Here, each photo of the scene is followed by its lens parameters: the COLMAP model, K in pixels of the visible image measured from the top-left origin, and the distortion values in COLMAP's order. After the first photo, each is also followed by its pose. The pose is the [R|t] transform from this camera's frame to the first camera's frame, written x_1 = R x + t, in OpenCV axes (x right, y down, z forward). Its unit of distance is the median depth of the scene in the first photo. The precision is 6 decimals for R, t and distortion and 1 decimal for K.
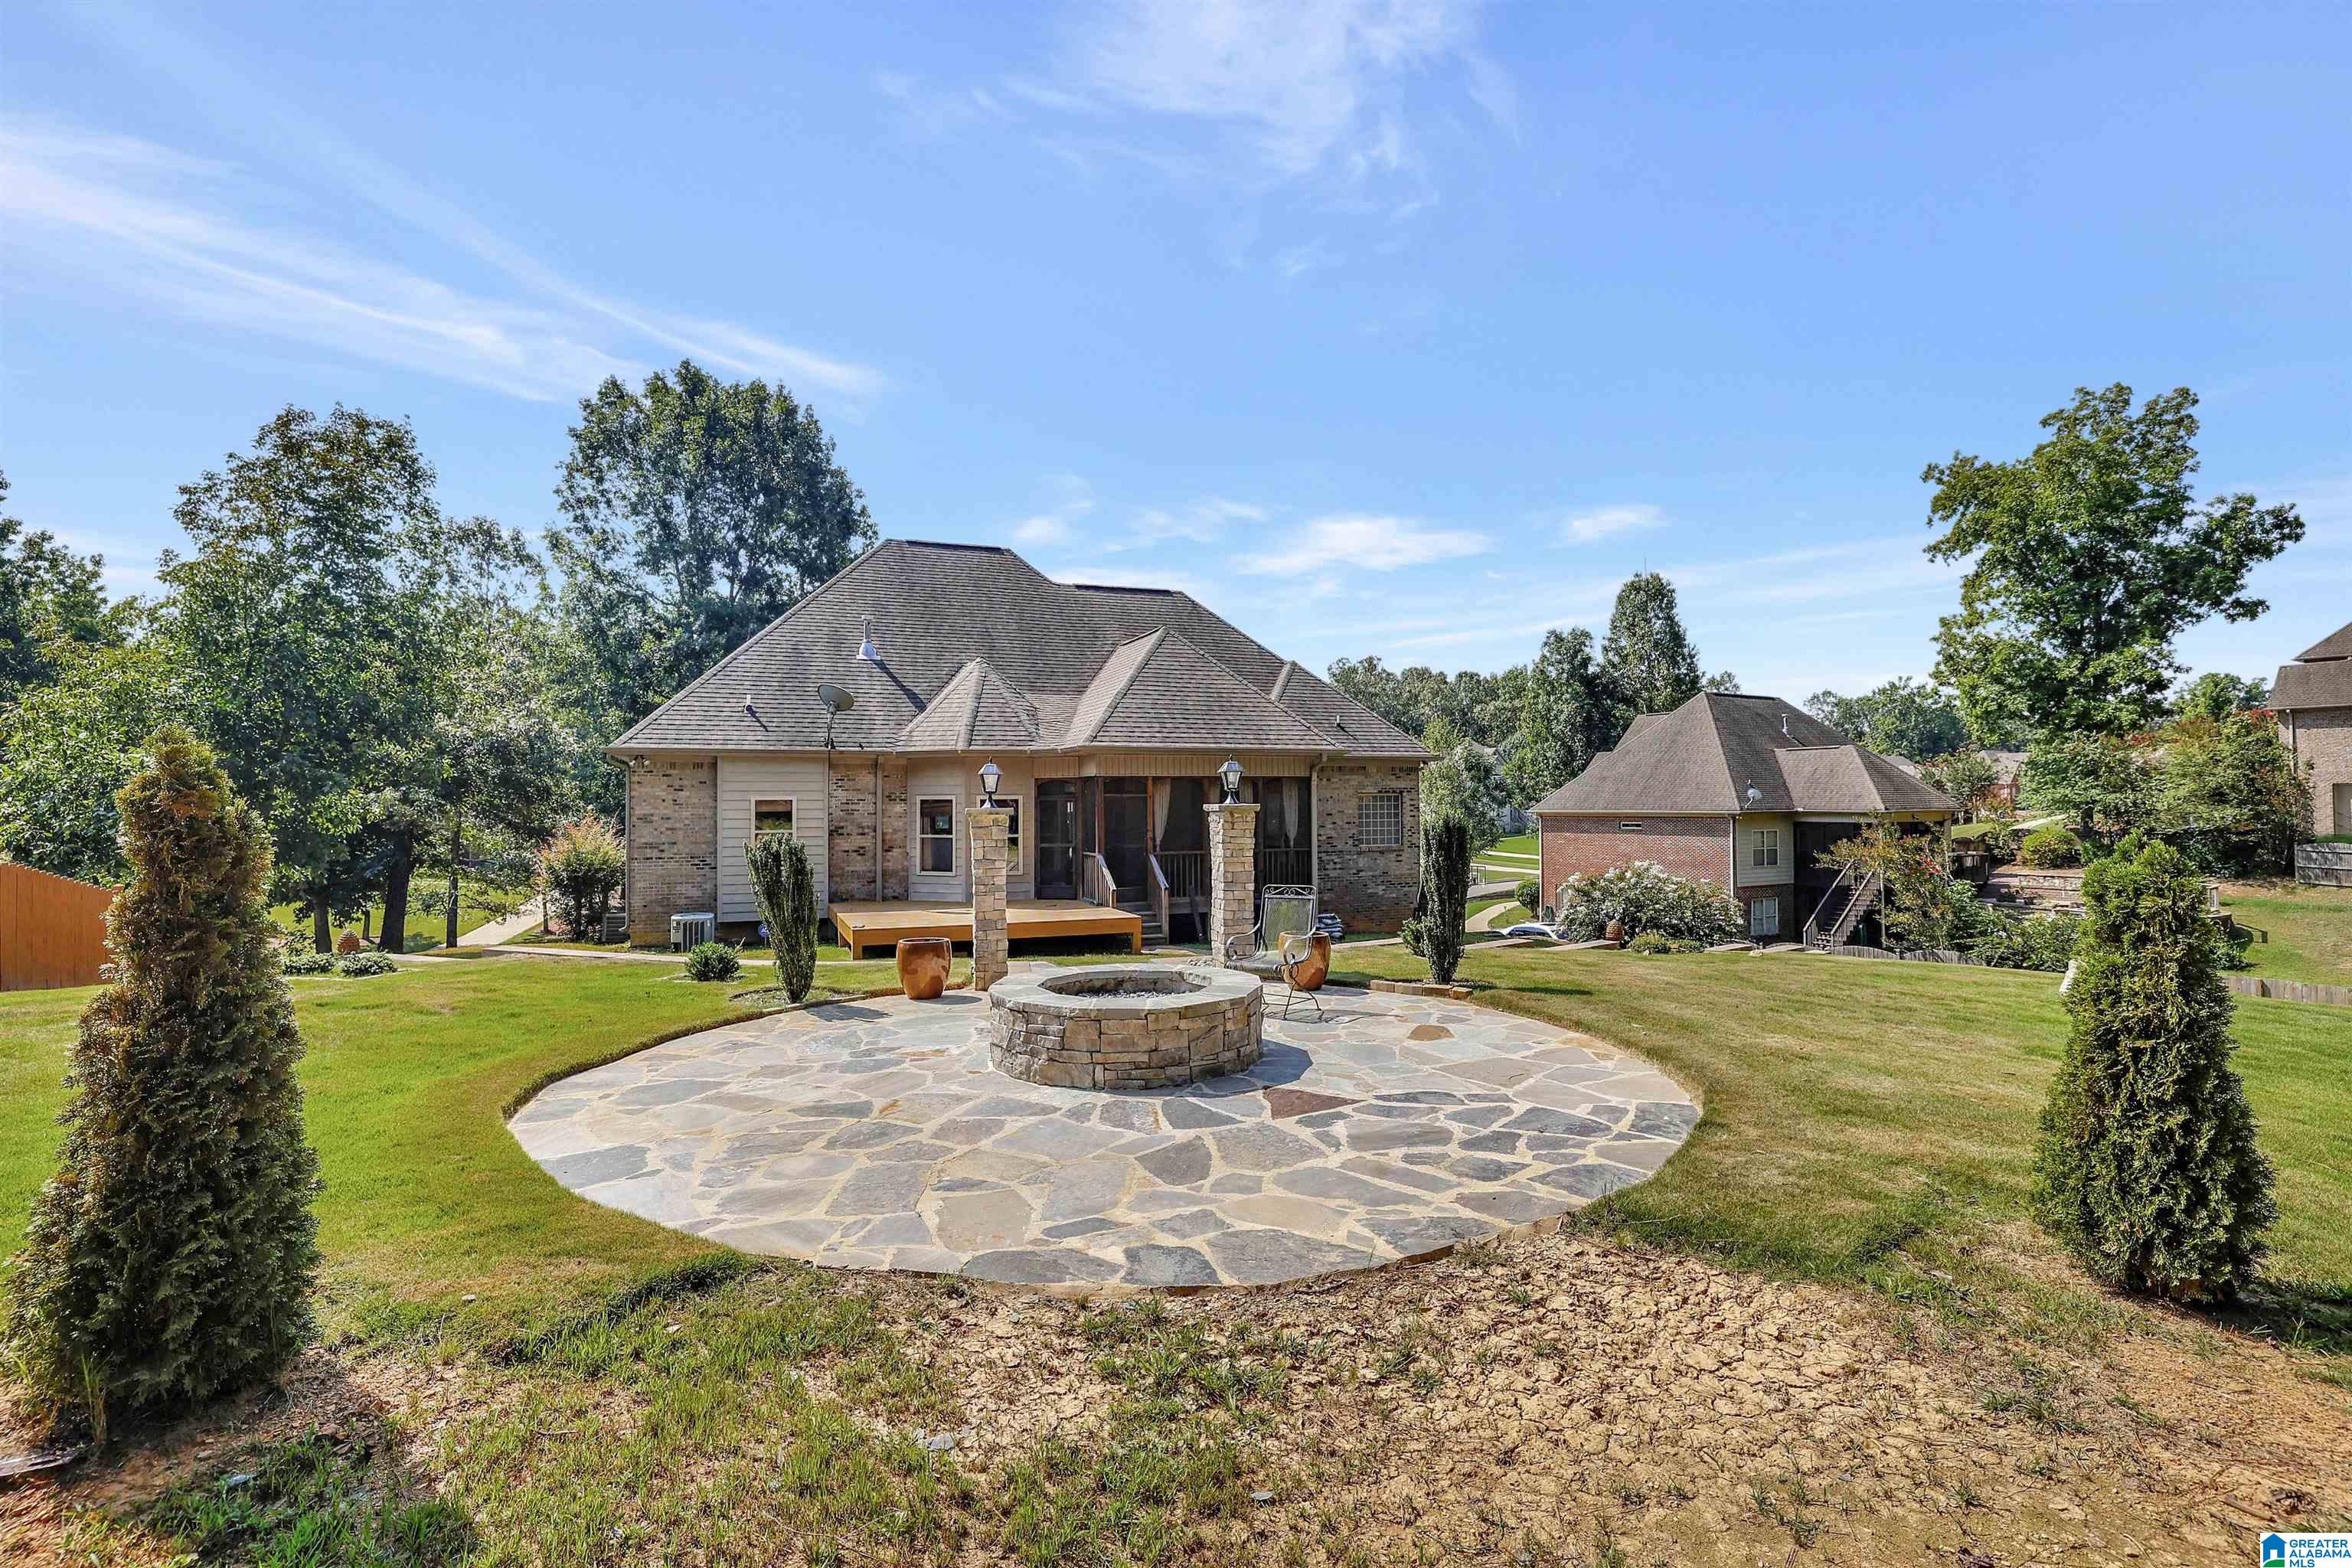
lens RADIAL K [[1014.7, 0, 1176.9], [0, 1014.7, 838.4], [0, 0, 1]] dist [-0.022941, 0.010862]
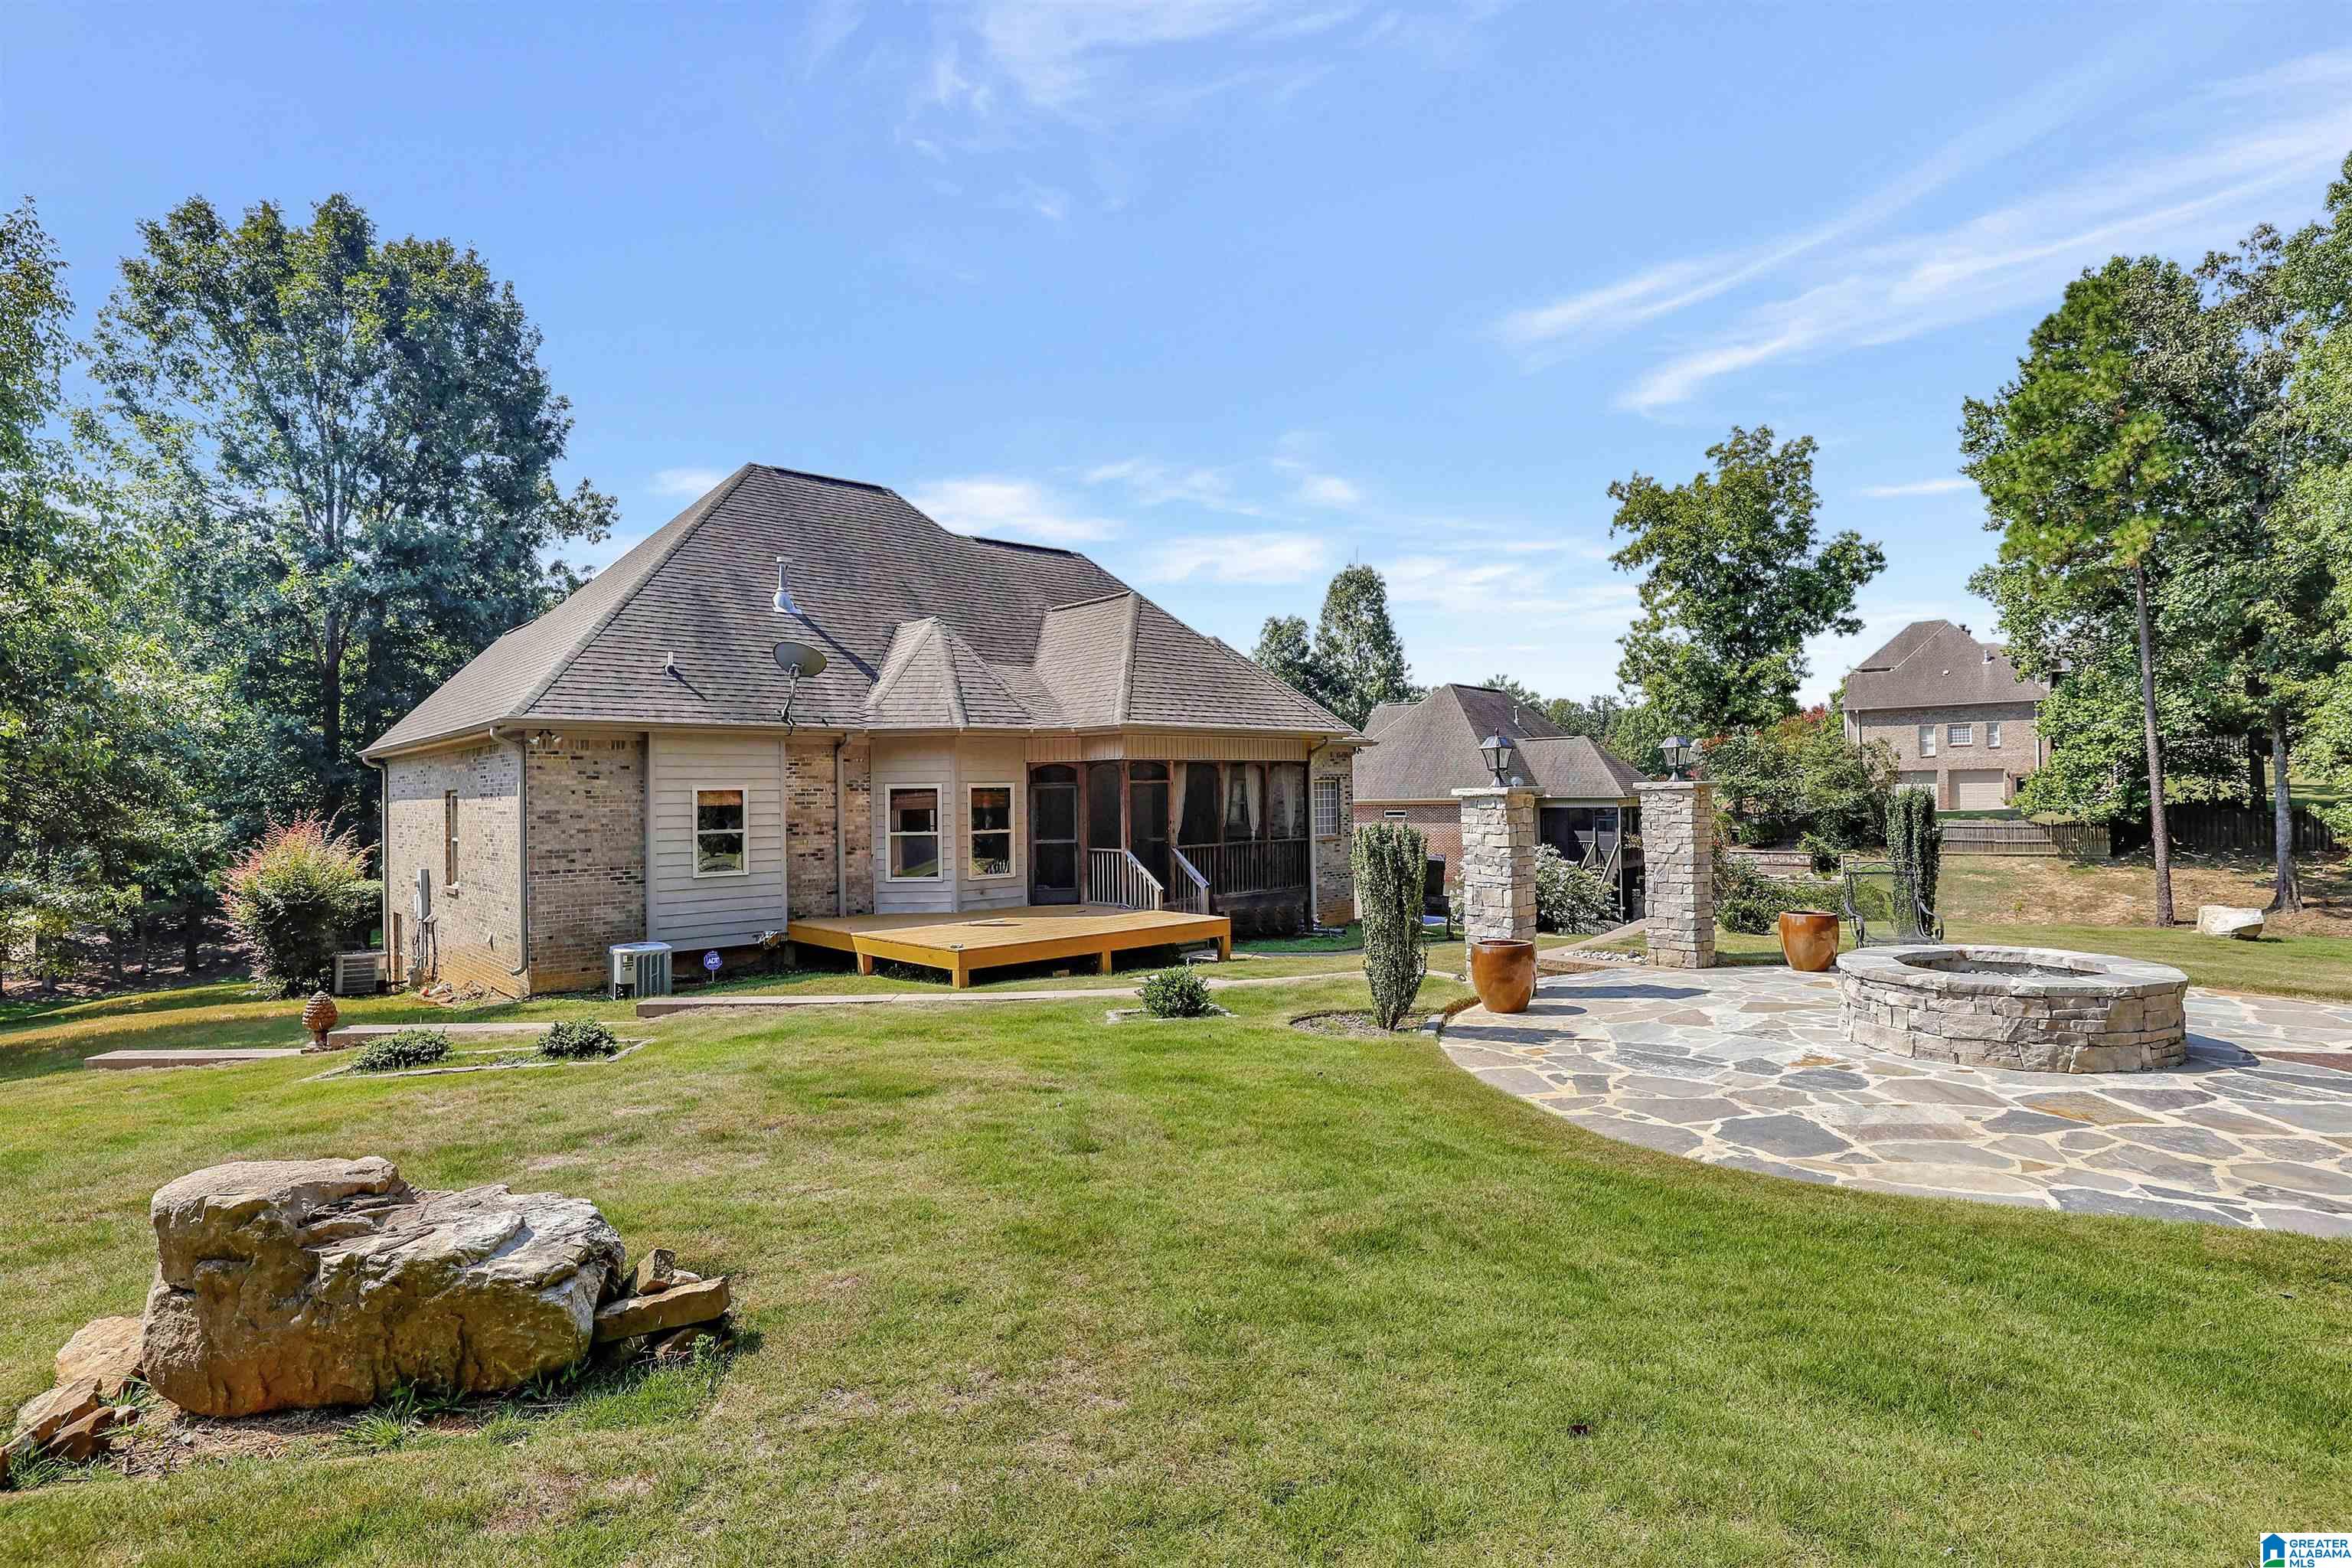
lens RADIAL K [[1105.5, 0, 1166.3], [0, 1105.5, 841.8], [0, 0, 1]] dist [-0.029940, 0.014851]
pose [[0.940472, -0.024112, 0.339014, -0.191947], [0.022564, 0.999709, 0.008509, 0.000723], [-0.339121, -0.000353, 0.940743, 0.053392]]
